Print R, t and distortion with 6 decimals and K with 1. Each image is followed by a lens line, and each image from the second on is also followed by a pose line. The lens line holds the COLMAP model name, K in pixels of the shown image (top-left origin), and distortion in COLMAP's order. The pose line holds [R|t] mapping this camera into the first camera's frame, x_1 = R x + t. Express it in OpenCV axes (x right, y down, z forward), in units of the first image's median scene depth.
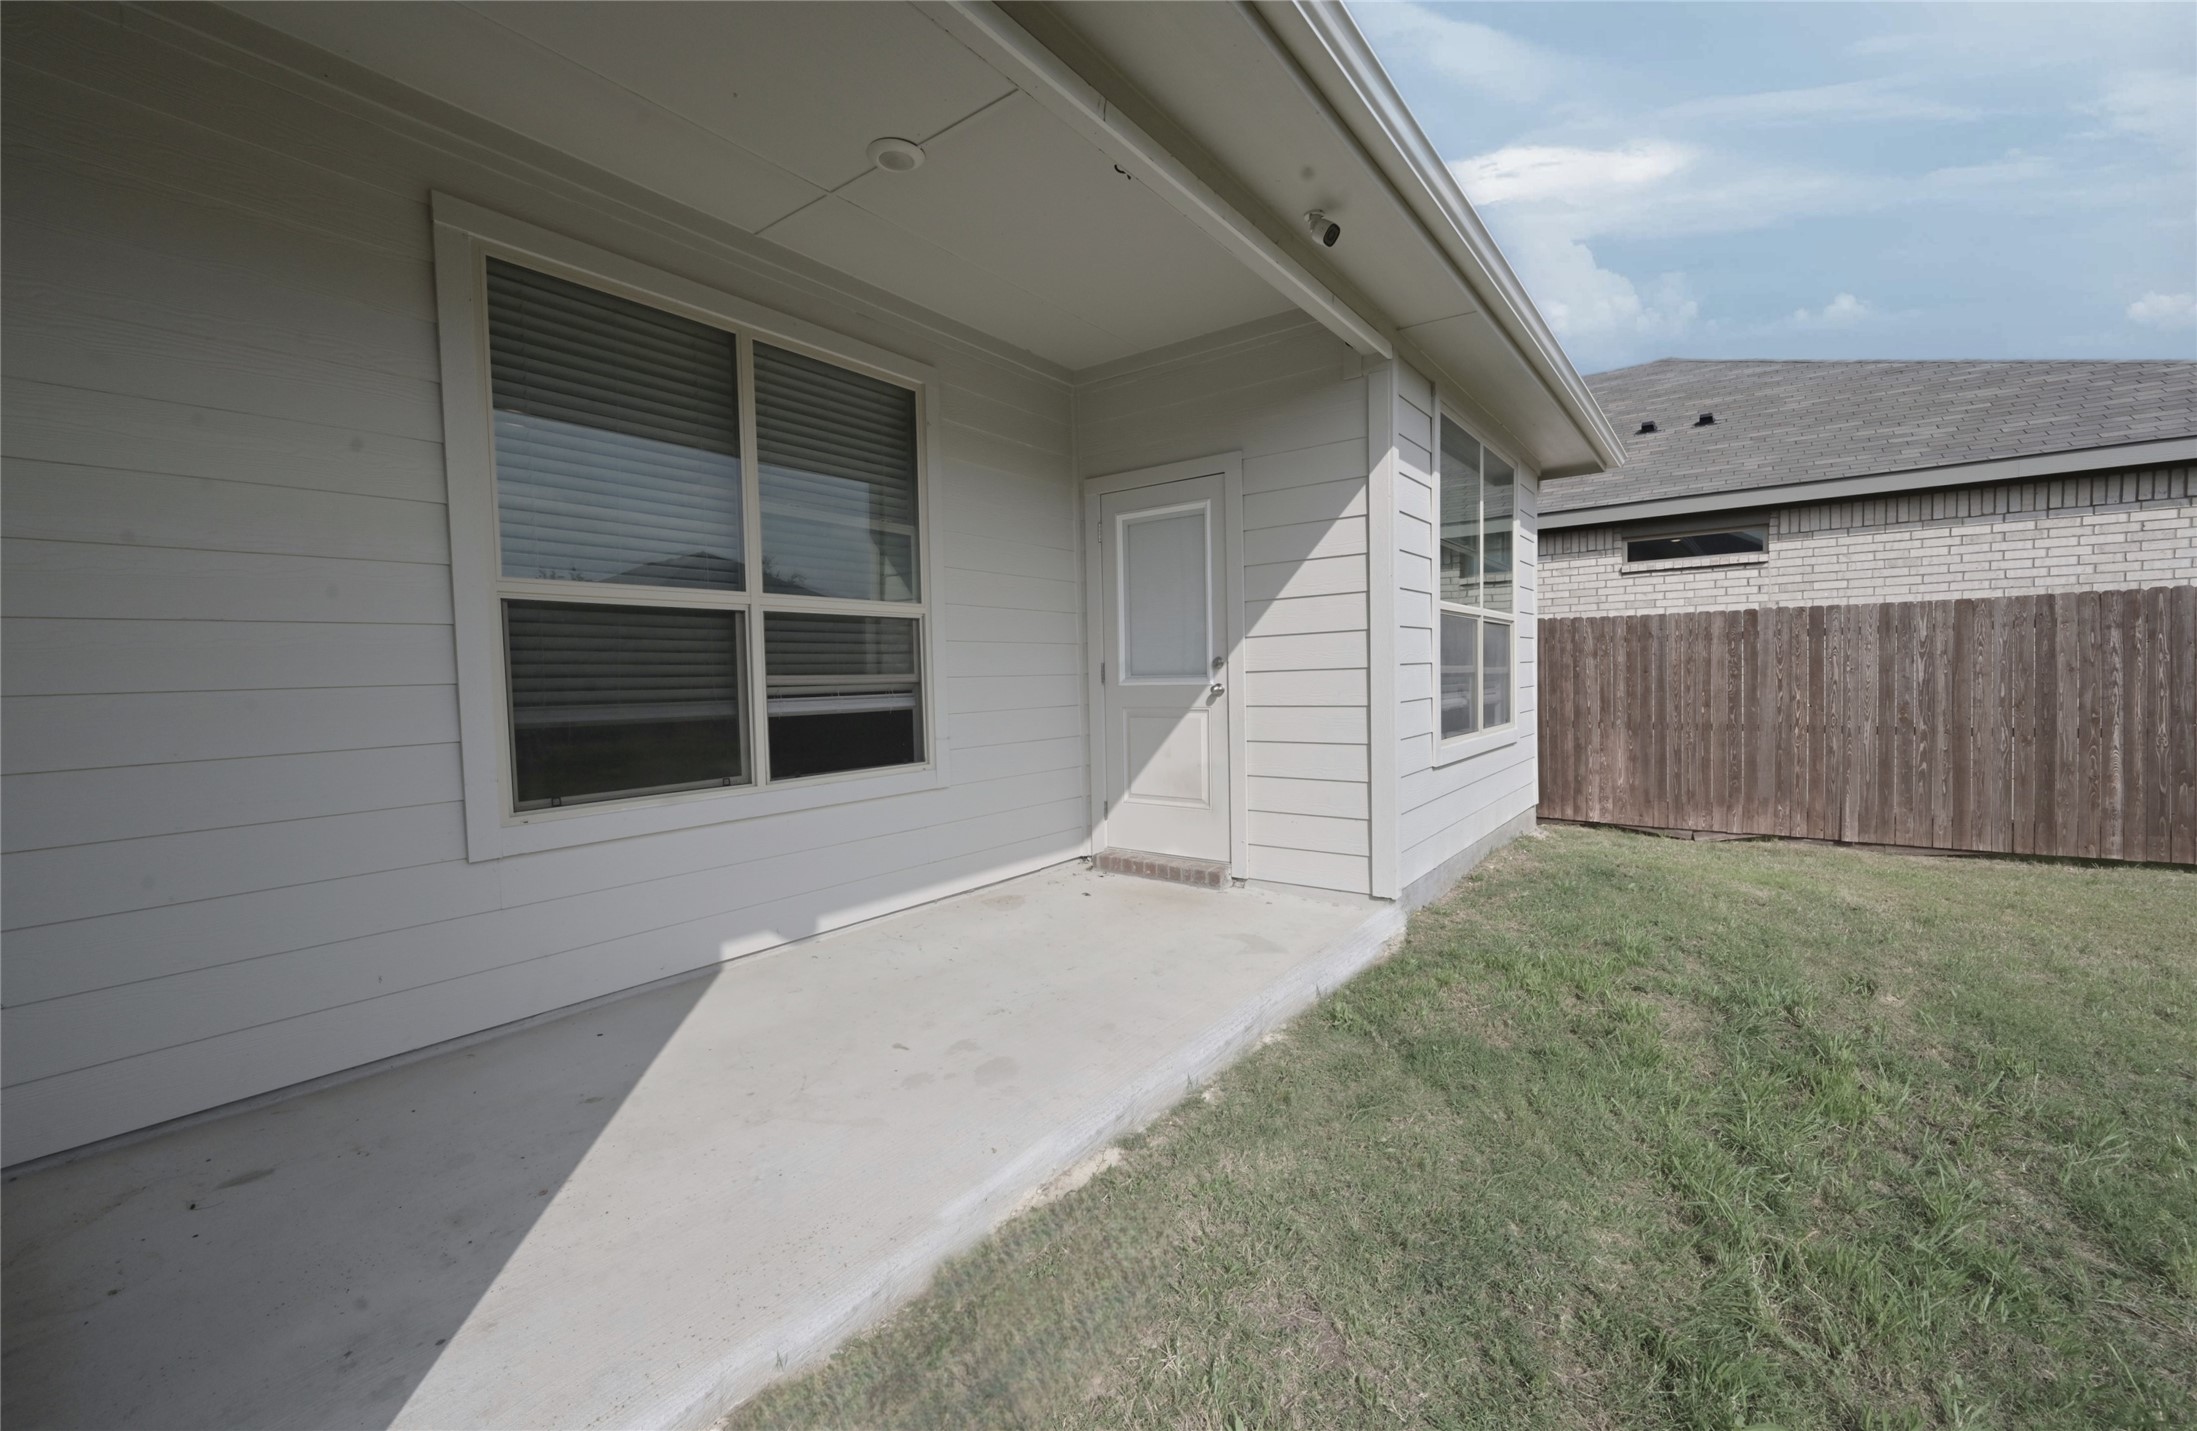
lens RADIAL K [[878.3, 0, 1100.2], [0, 878.3, 716.6], [0, 0, 1]] dist [-0.001126, 0.000326]
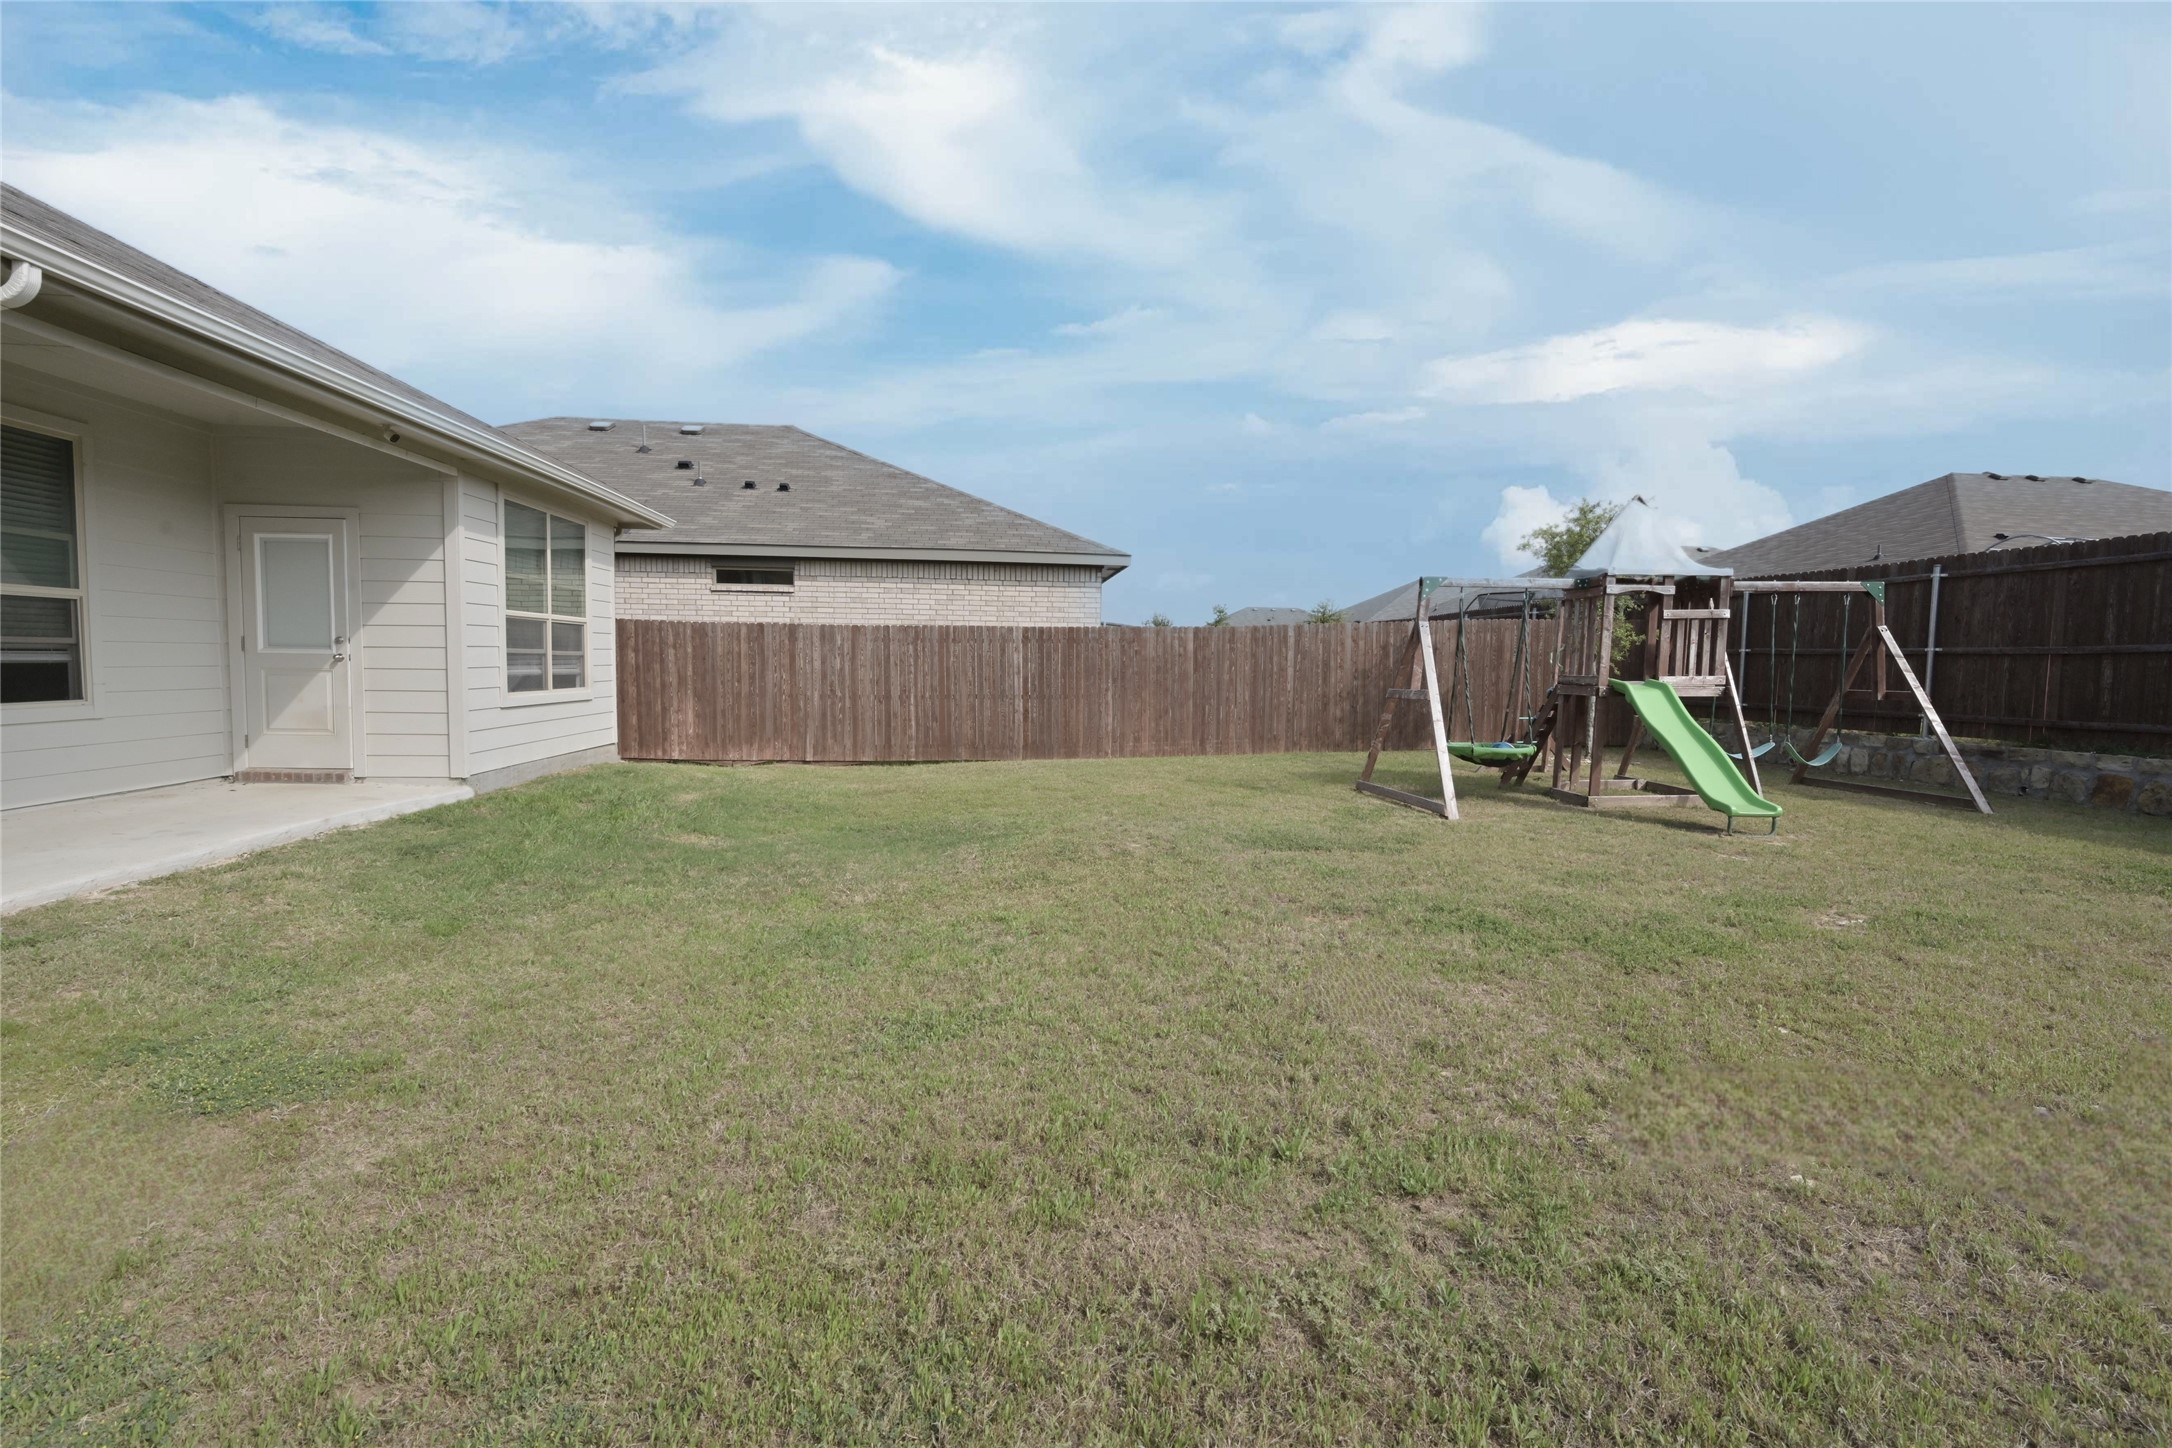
lens RADIAL K [[961.8, 0, 1076.4], [0, 961.8, 725.5], [0, 0, 1]] dist [-0.002760, -0.000038]
pose [[0.739740, -0.010347, 0.672813, -0.034661], [-0.001902, 0.999846, 0.017469, 0.040372], [-0.672890, -0.014202, 0.739606, -0.798625]]
